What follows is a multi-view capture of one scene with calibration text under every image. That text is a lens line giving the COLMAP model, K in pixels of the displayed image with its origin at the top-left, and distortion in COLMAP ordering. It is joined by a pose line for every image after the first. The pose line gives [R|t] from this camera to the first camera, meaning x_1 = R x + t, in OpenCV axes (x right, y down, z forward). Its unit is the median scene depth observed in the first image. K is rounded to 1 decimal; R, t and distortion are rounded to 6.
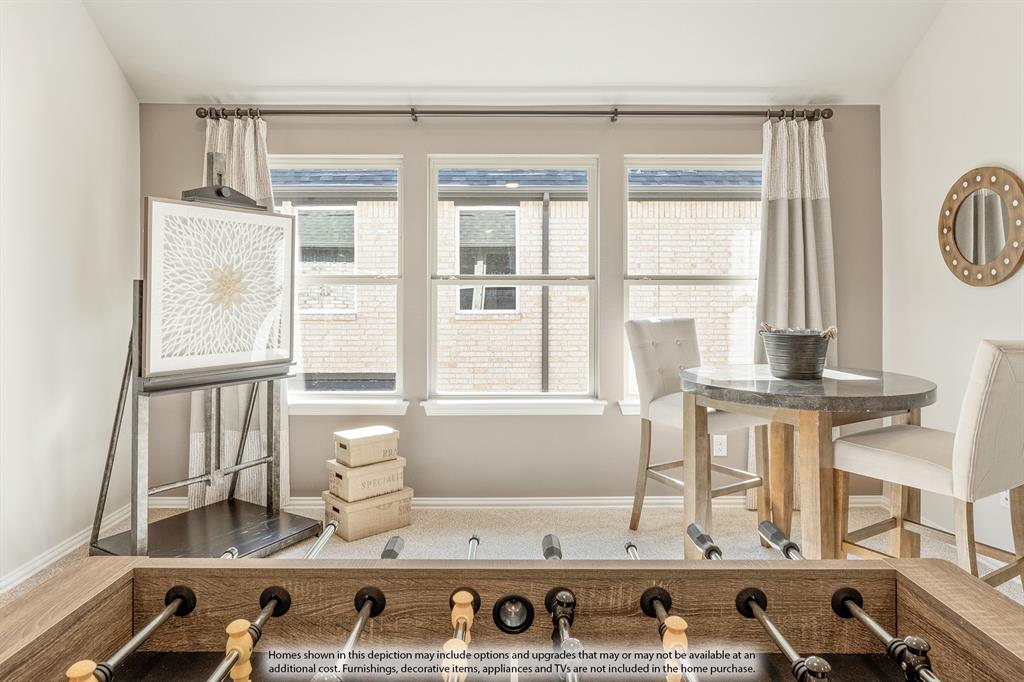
lens RADIAL K [[589.9, 0, 504.1], [0, 589.9, 291.9], [0, 0, 1]] dist [-0.001978, 0.000410]
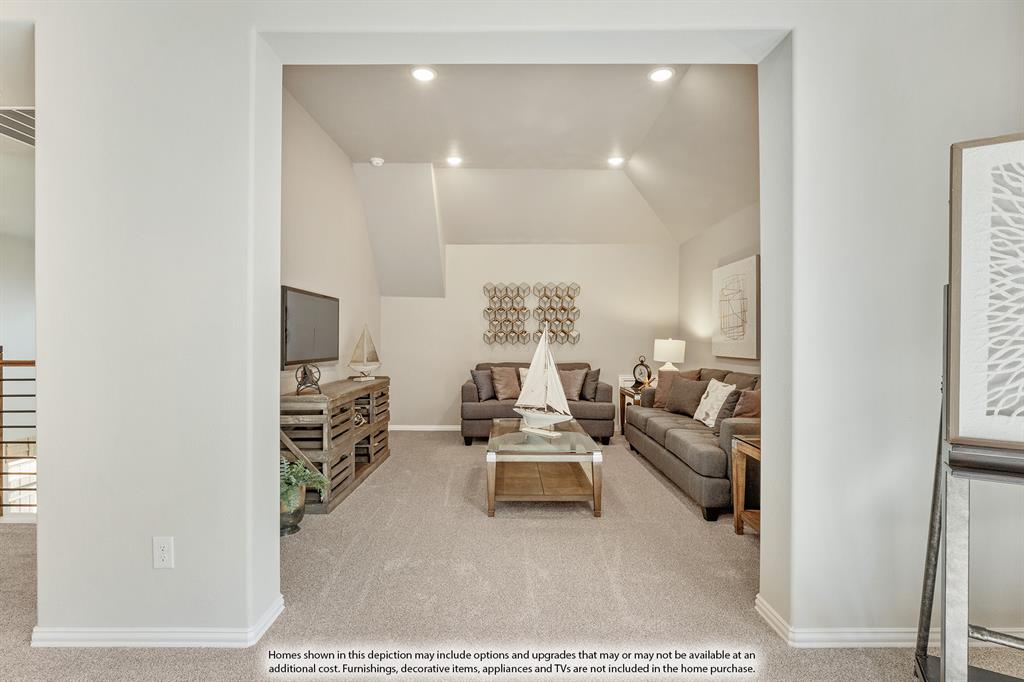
lens RADIAL K [[490.6, 0, 505.0], [0, 490.6, 341.5], [0, 0, 1]] dist [-0.004730, -0.000513]
pose [[-0.024873, 0.006149, -0.999672, -0.068851], [-0.010428, 0.999925, 0.006410, 0.032556], [0.999636, 0.010584, -0.024807, 0.419097]]
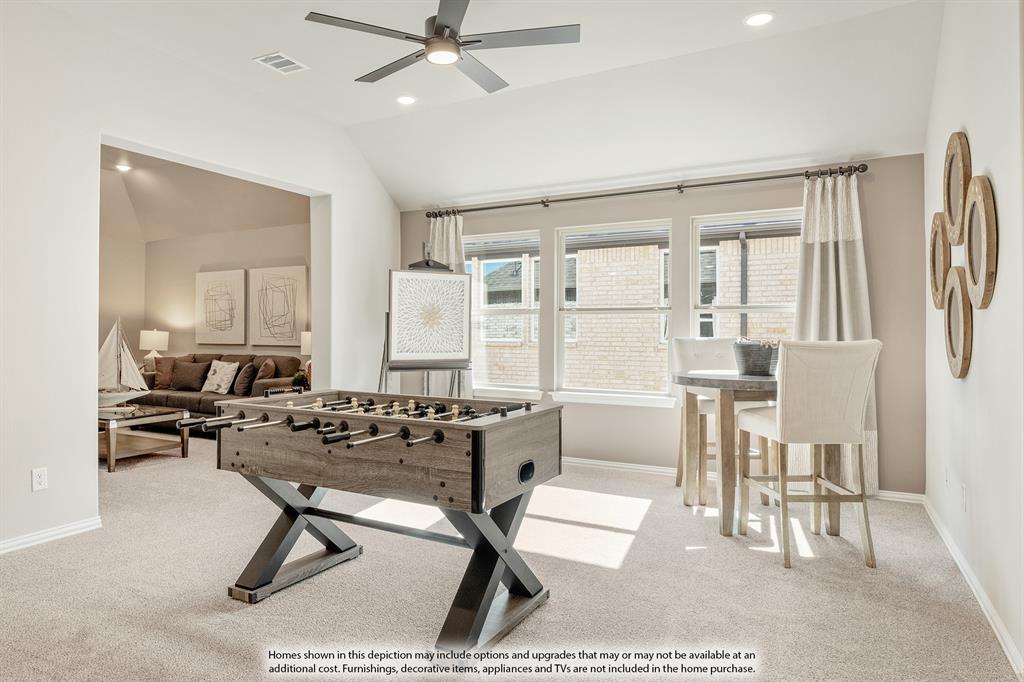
lens RADIAL K [[618.4, 0, 510.2], [0, 618.4, 334.5], [0, 0, 1]] dist [0.000172, -0.000027]
pose [[0.884491, 0.003656, -0.466543, 0.529087], [-0.001032, 0.999982, 0.005880, 0.031062], [0.466556, -0.004719, 0.884479, -0.471318]]
